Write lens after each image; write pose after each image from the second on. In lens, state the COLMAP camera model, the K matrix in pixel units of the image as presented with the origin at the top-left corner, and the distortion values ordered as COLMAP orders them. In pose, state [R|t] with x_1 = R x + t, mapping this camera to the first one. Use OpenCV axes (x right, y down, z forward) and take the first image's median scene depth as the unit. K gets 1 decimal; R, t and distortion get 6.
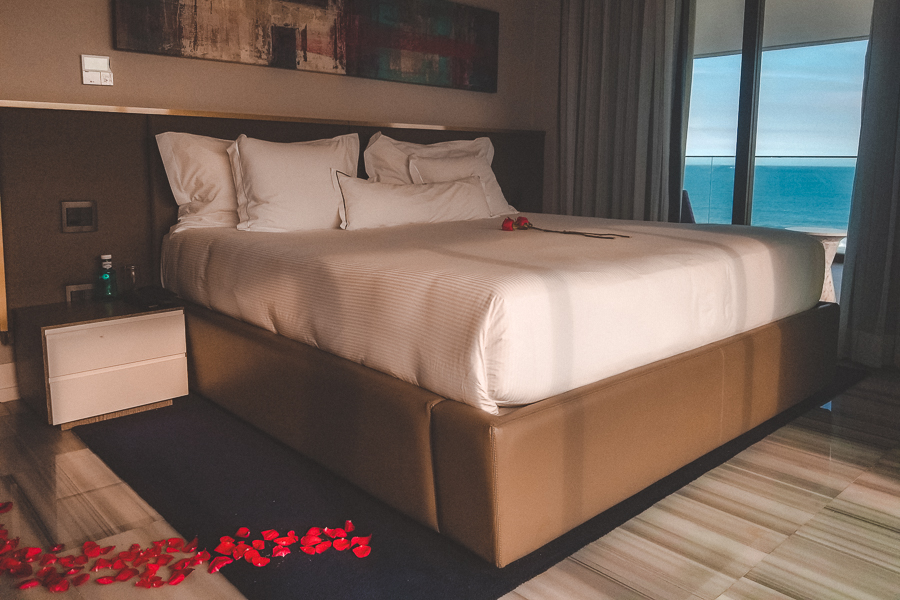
lens RADIAL K [[698.5, 0, 452.6], [0, 698.5, 241.6], [0, 0, 1]] dist [0.000317, -0.014934]
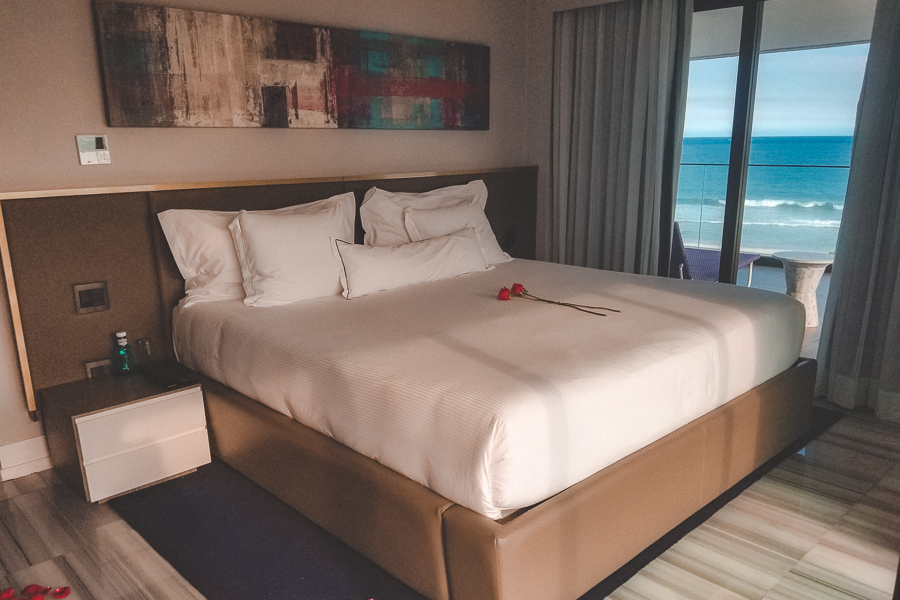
lens RADIAL K [[698.5, 0, 448.0], [0, 698.5, 330.6], [0, 0, 1]] dist [0.002210, -0.002011]
pose [[0.999635, -0.026700, 0.004179, -0.010060], [0.025758, 0.988113, 0.151554, -0.127362], [-0.008176, -0.151391, 0.988440, -0.038694]]
